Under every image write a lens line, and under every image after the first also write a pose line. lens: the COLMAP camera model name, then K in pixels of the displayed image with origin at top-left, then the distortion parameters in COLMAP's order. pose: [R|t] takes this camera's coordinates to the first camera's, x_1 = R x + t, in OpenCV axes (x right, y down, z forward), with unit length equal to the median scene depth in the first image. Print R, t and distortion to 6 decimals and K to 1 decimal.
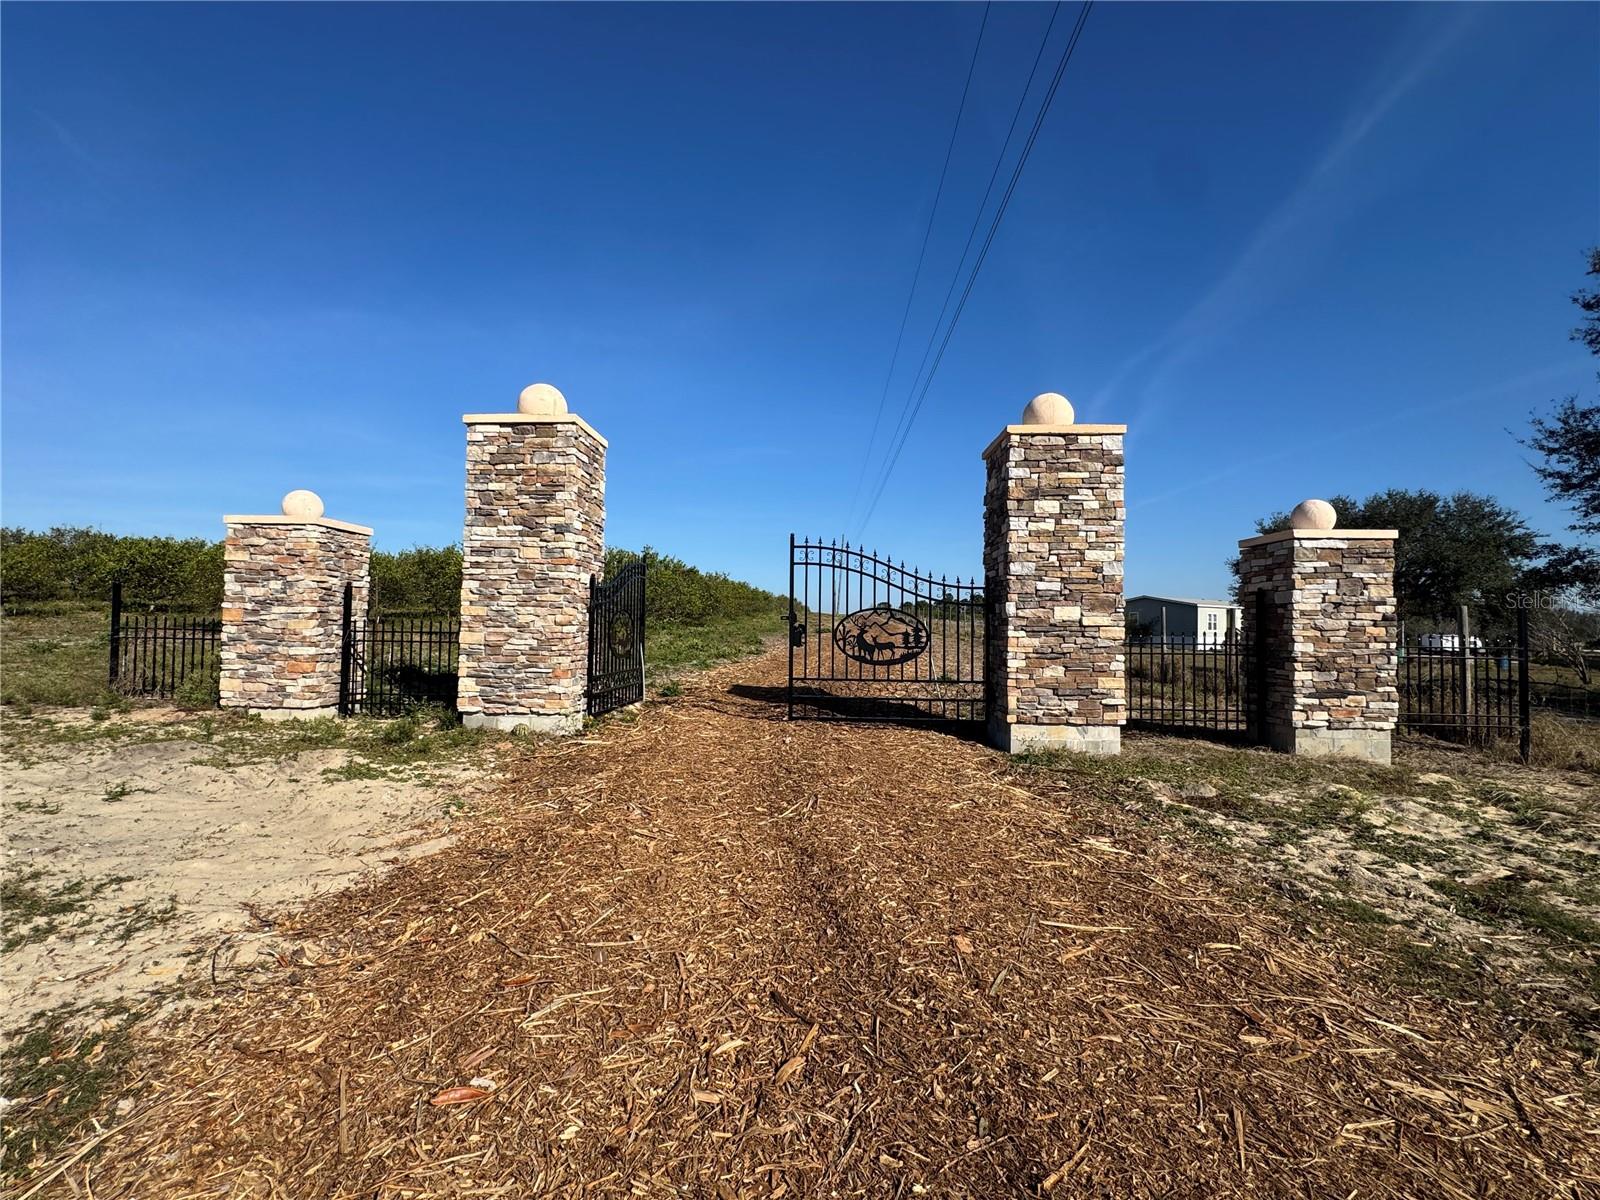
lens RADIAL K [[724.2, 0, 793.7], [0, 724.2, 601.9], [0, 0, 1]] dist [-0.010501, -0.000772]
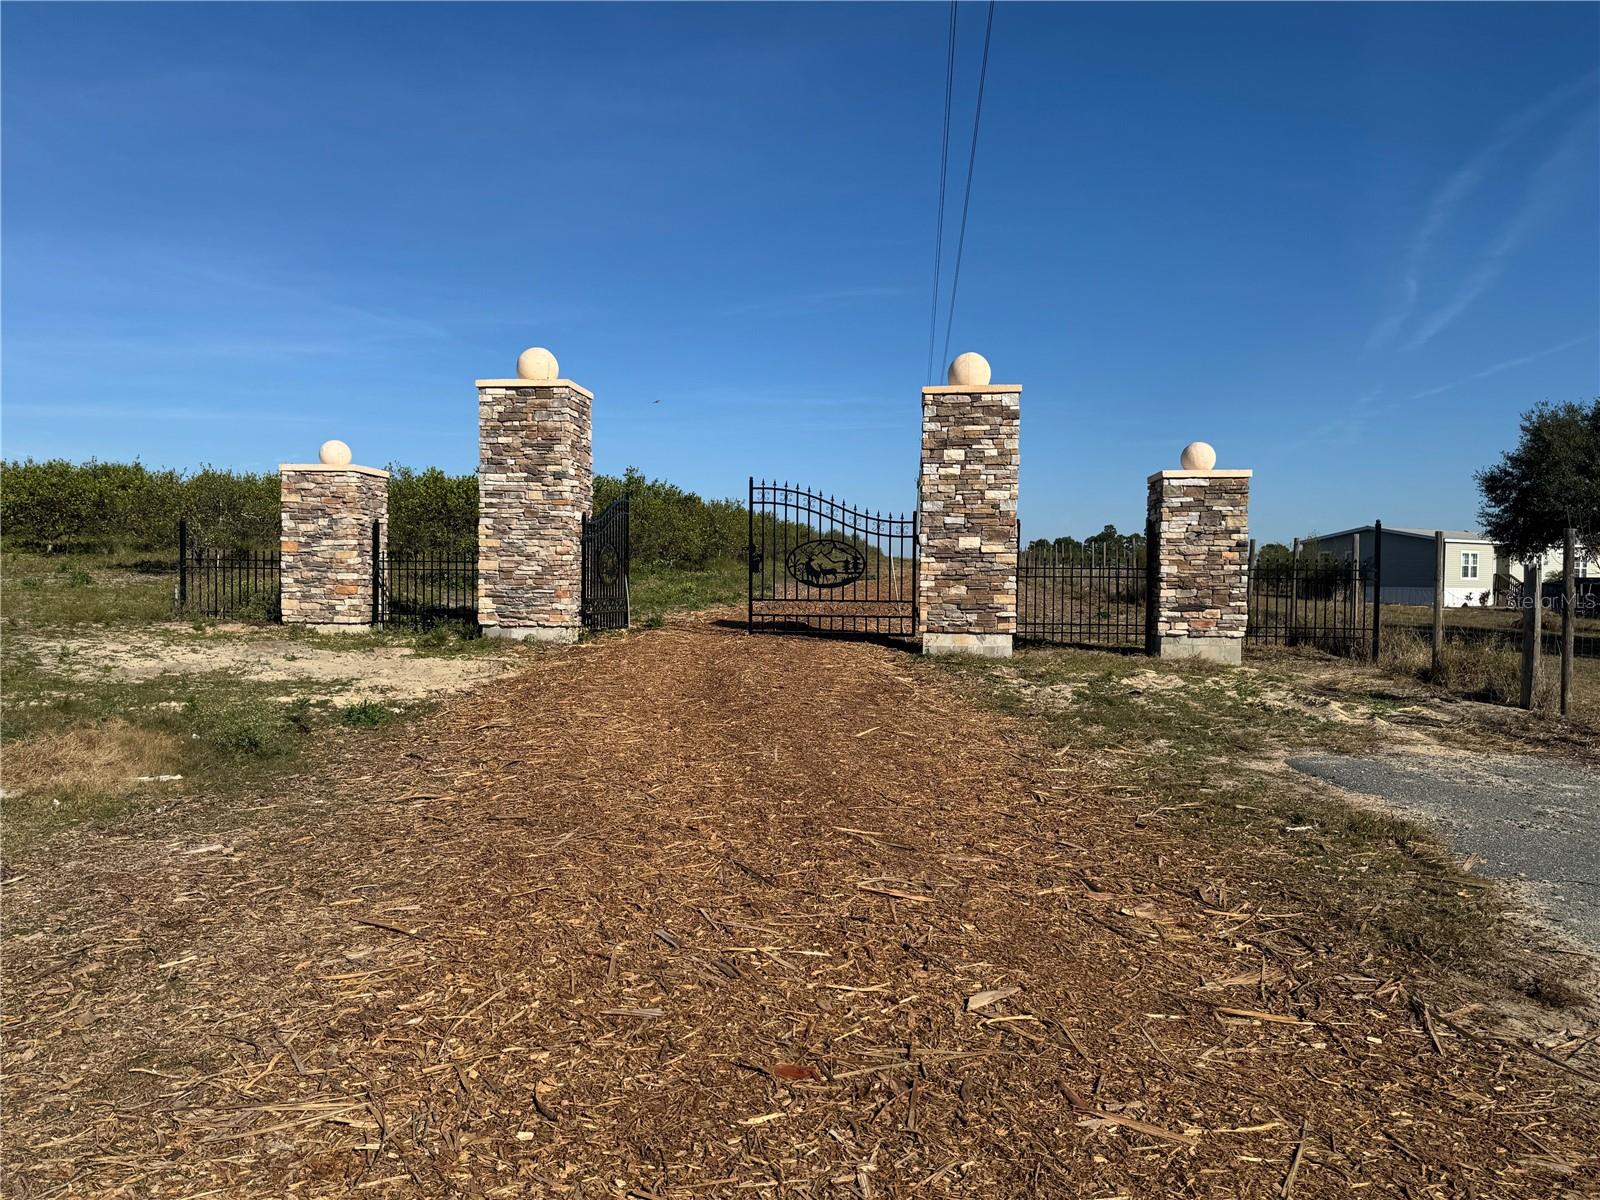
lens RADIAL K [[1154.4, 0, 788.5], [0, 1154.4, 617.5], [0, 0, 1]] dist [0.091702, -0.071105]
pose [[0.997699, -0.000584, -0.067803, 0.197891], [0.005036, 0.997839, 0.065518, 0.011816], [0.067618, -0.065709, 0.995545, -0.937990]]
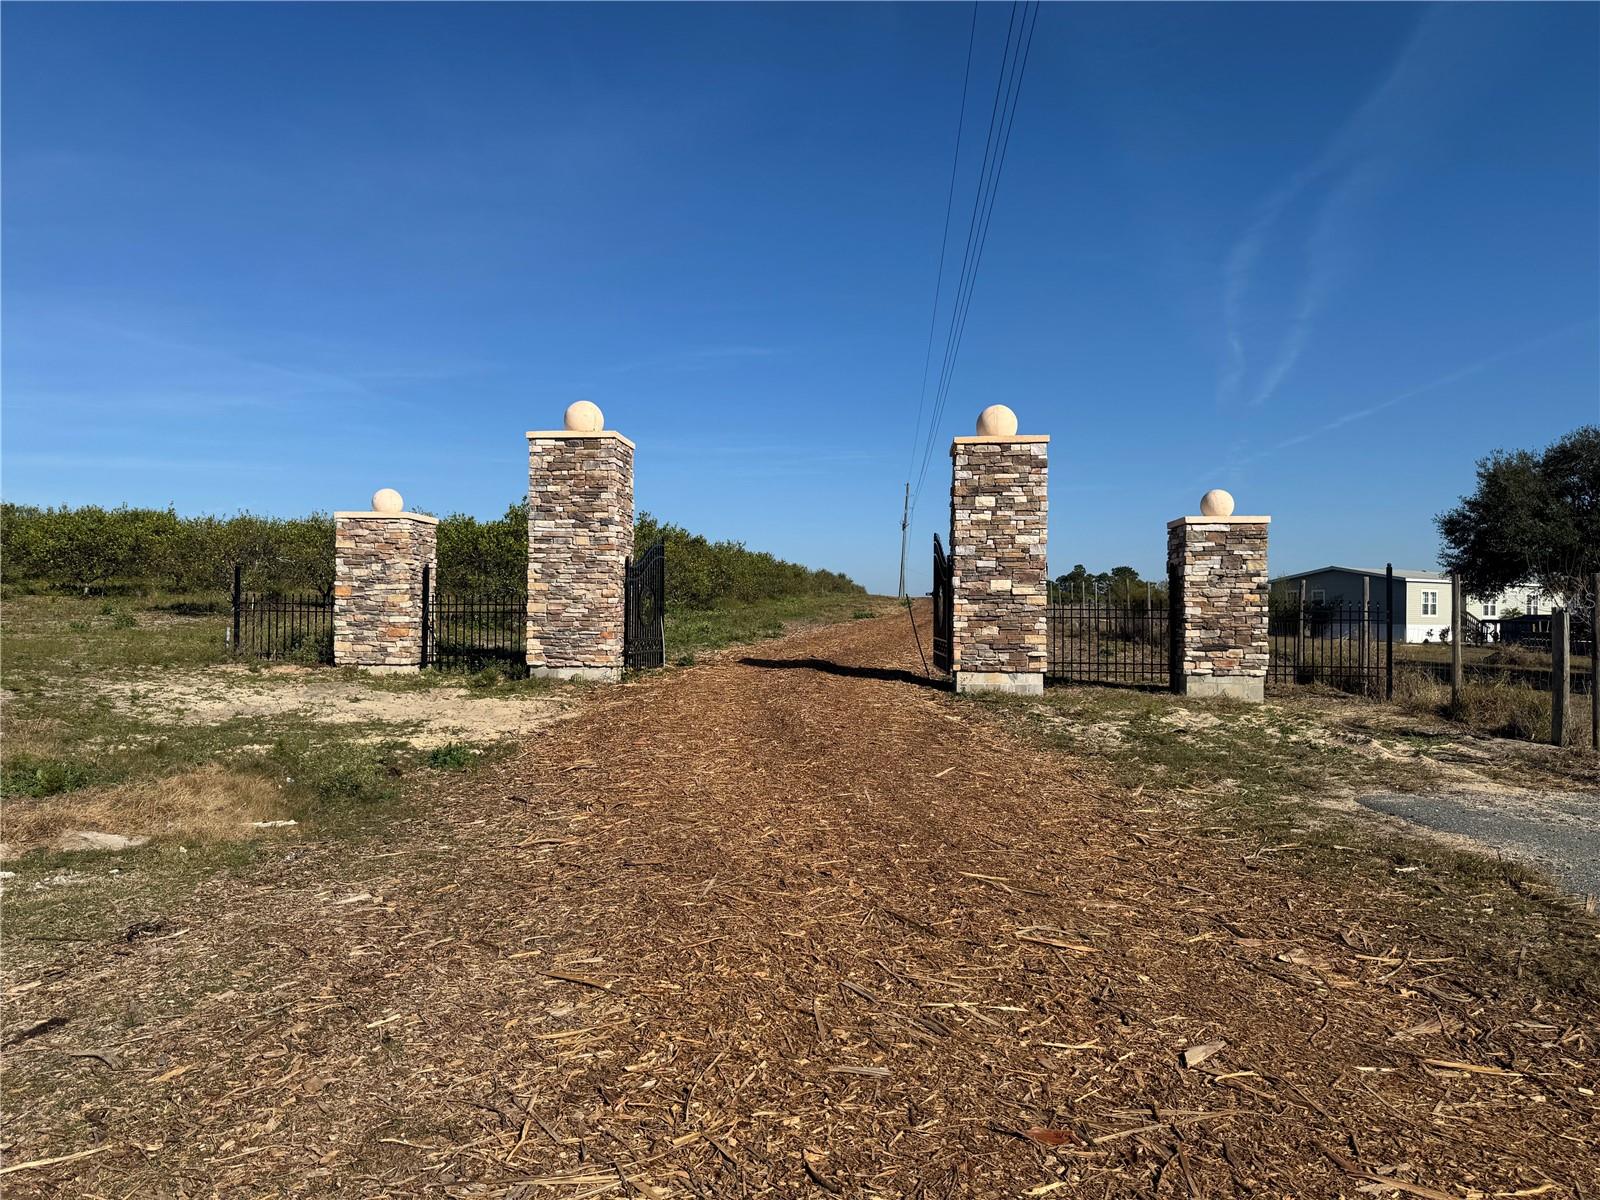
lens RADIAL K [[1099.0, 0, 789.7], [0, 1099.0, 609.1], [0, 0, 1]] dist [0.095523, -0.068213]
pose [[0.998655, -0.005828, -0.051521, 0.102096], [0.007185, 0.999631, 0.026186, 0.004211], [0.051349, -0.026521, 0.998329, -0.925760]]
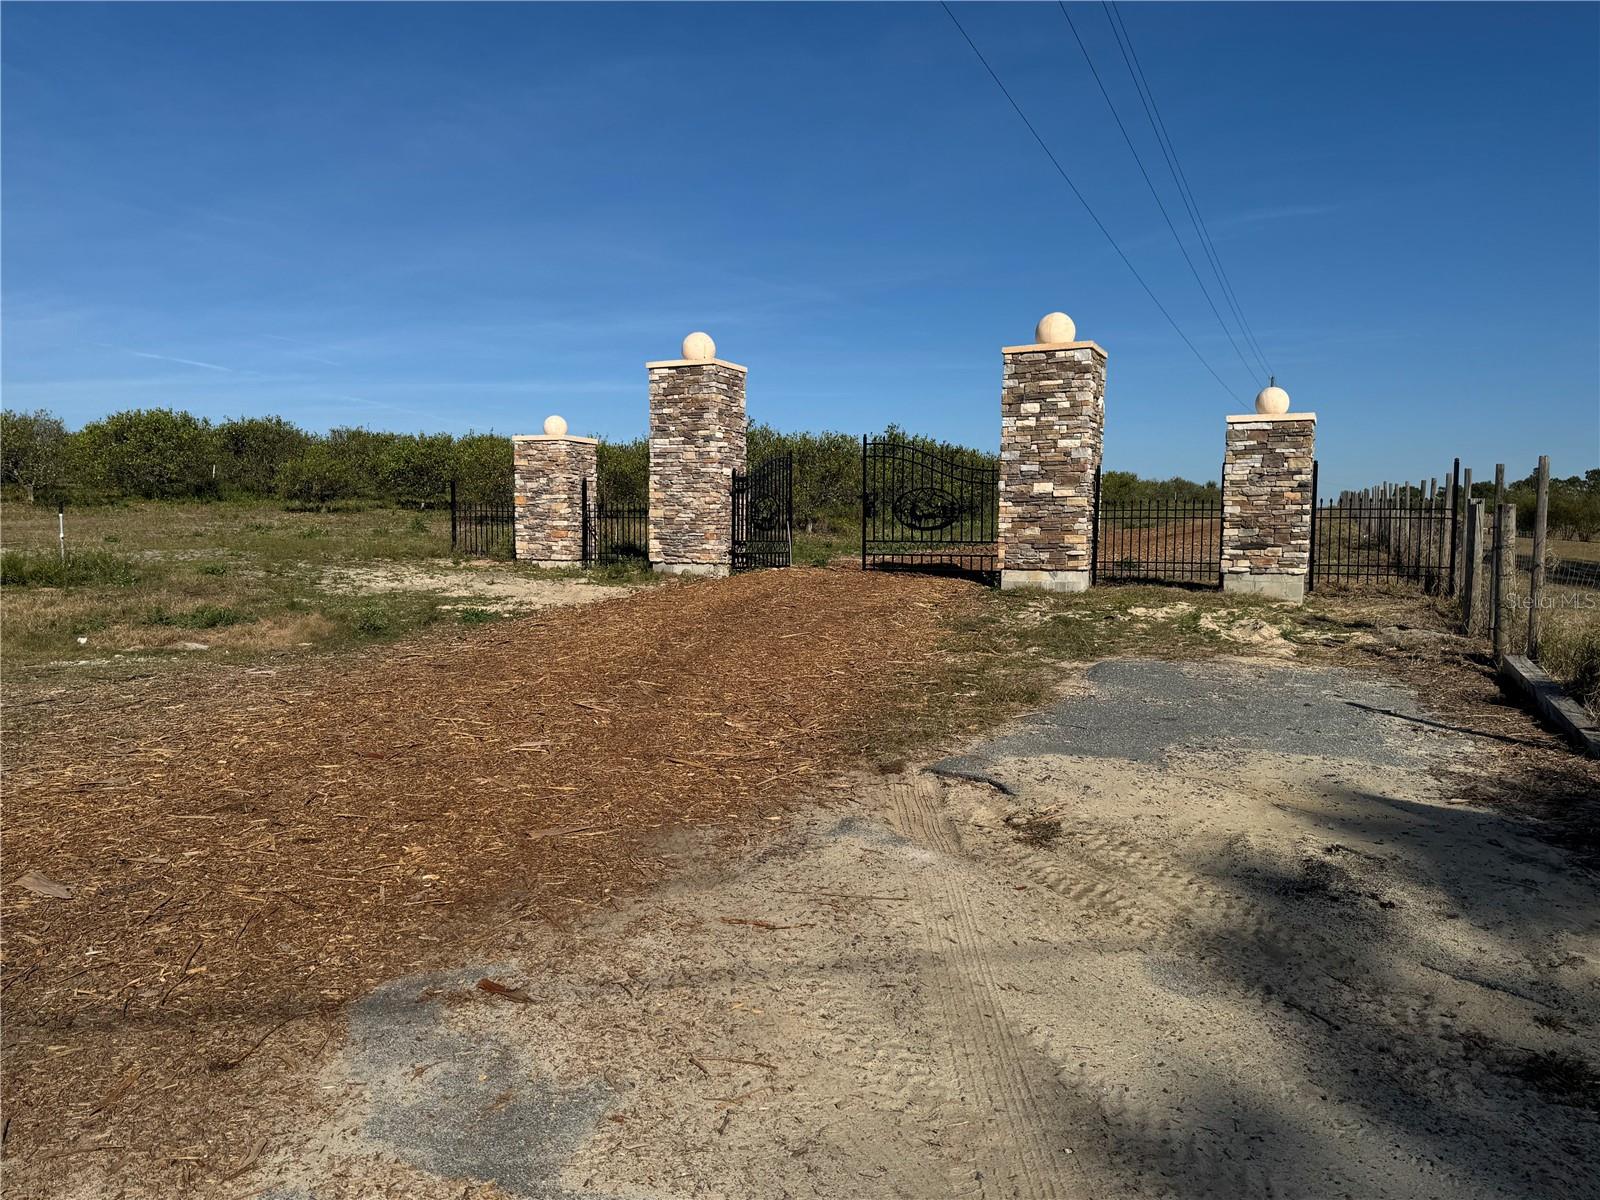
lens RADIAL K [[1154.4, 0, 782.9], [0, 1154.4, 624.1], [0, 0, 1]] dist [0.091702, -0.071105]
pose [[0.926055, 0.022783, -0.376700, 0.722812], [0.019079, 0.994073, 0.107024, 0.026393], [0.376905, -0.106297, 0.920132, -1.163124]]
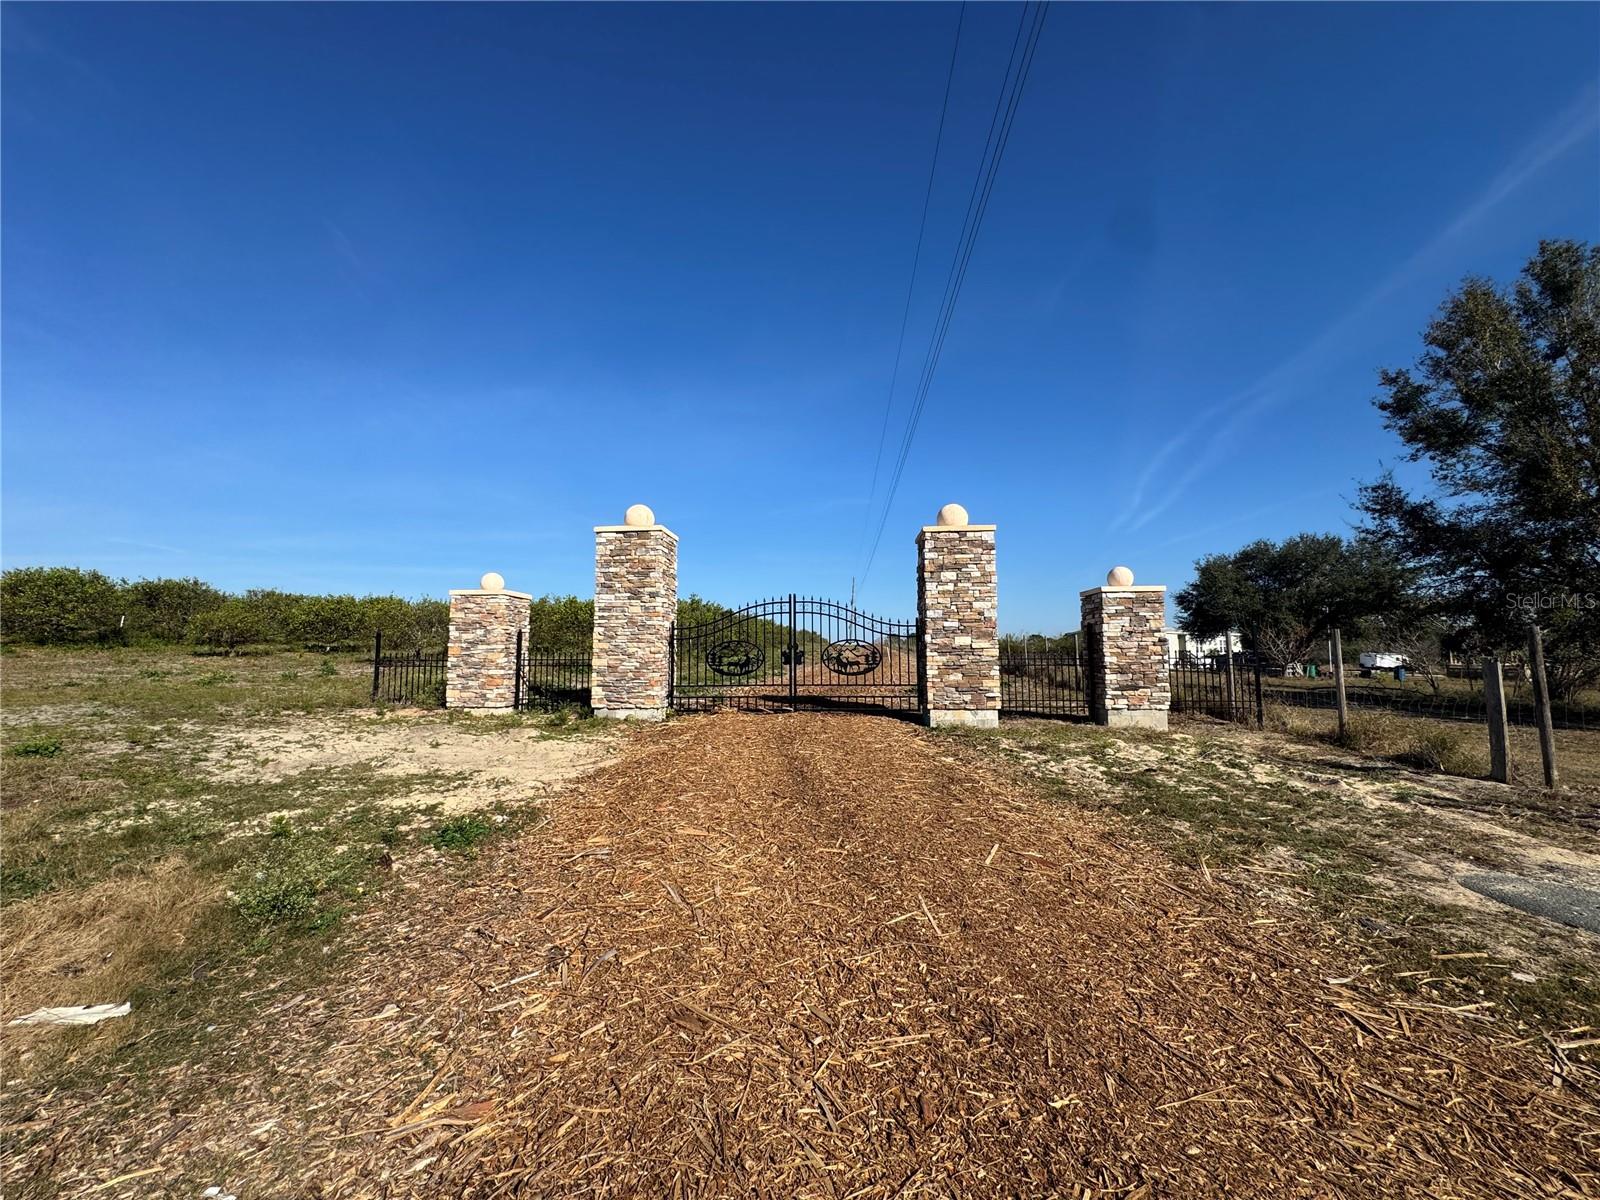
lens RADIAL K [[632.2, 0, 794.7], [0, 632.2, 603.4], [0, 0, 1]] dist [-0.014692, 0.003006]
pose [[0.999297, -0.019758, -0.031858, 0.044669], [0.018141, 0.998571, -0.050266, -0.003548], [0.032806, 0.049653, 0.998228, -0.421807]]
